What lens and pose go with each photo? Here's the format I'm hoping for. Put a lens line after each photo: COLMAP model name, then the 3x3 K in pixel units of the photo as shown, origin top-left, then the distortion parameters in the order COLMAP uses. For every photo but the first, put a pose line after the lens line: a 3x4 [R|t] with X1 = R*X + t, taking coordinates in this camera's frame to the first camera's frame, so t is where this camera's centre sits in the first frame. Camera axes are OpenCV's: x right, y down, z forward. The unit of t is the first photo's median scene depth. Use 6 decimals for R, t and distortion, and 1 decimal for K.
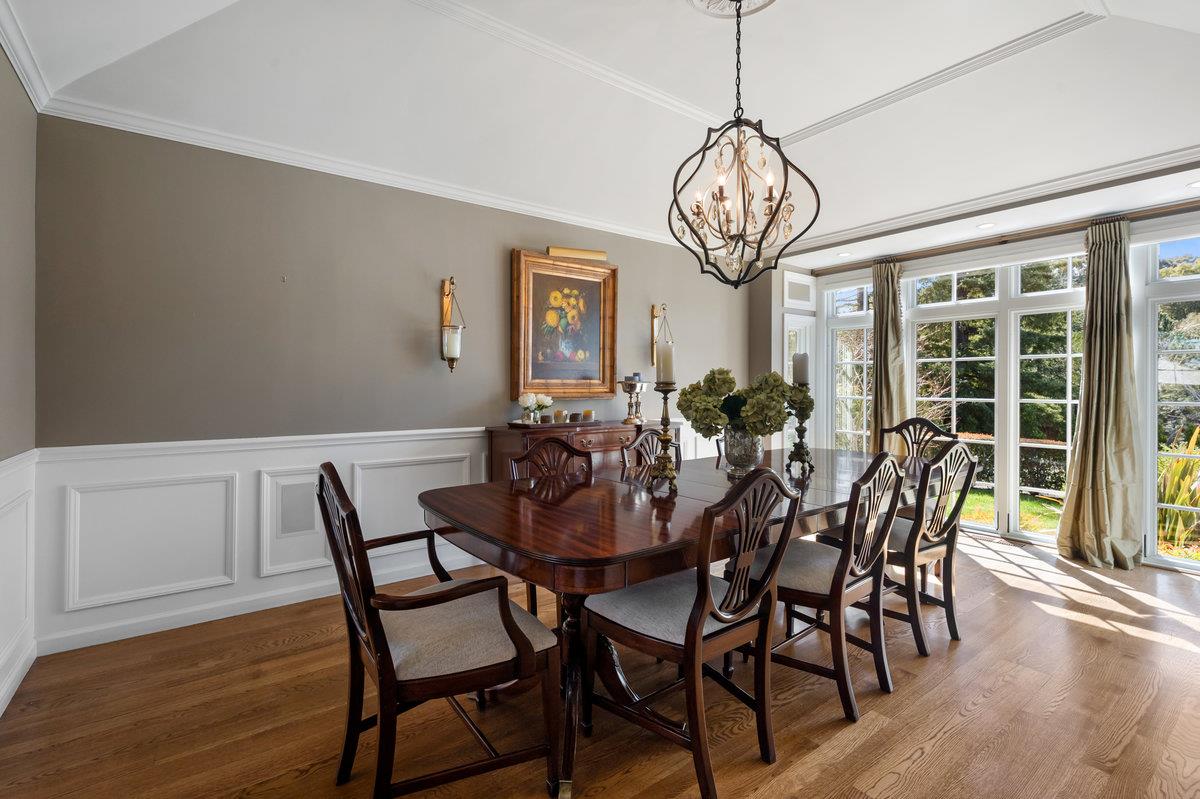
lens RADIAL K [[546.5, 0, 601.8], [0, 546.5, 392.8], [0, 0, 1]] dist [-0.003132, -0.002688]
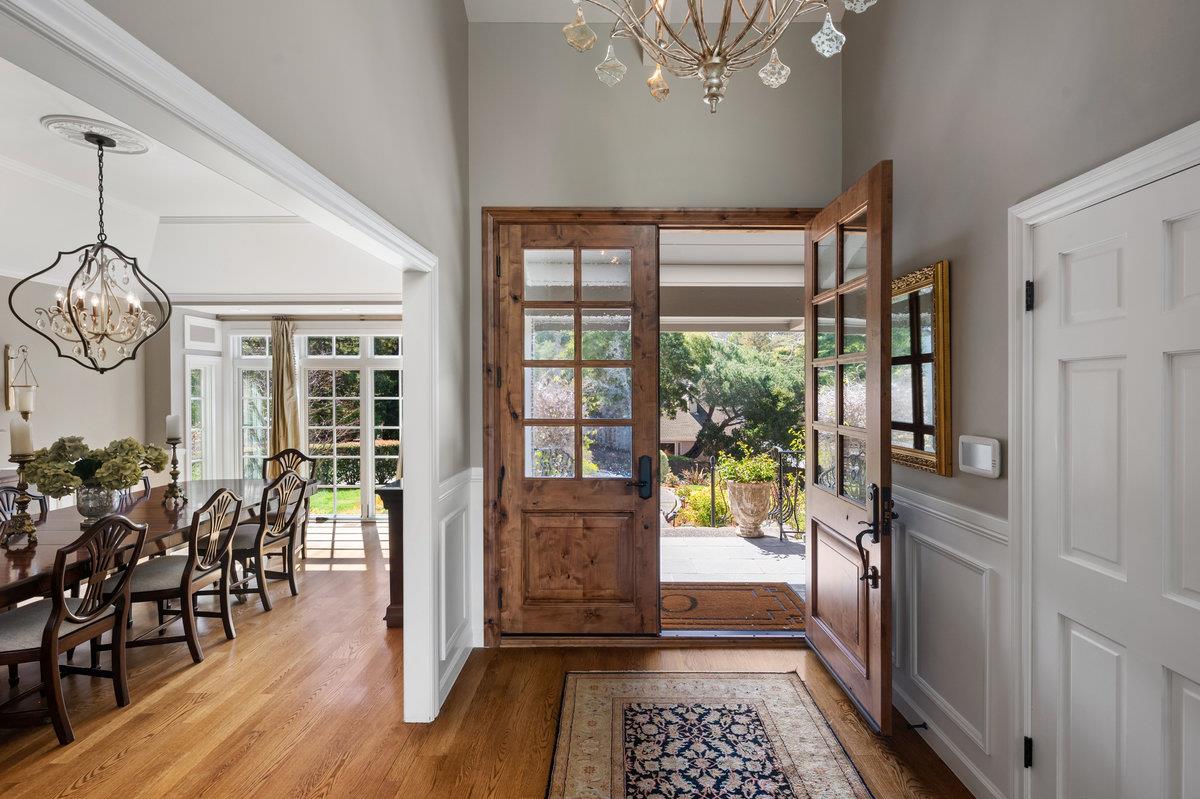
lens RADIAL K [[546.5, 0, 609.3], [0, 546.5, 404.5], [0, 0, 1]] dist [-0.003132, -0.002688]
pose [[0.604896, -0.027256, 0.795838, -0.042637], [0.016755, 0.999628, 0.021500, -0.124625], [-0.796128, 0.000329, 0.605128, -0.716362]]
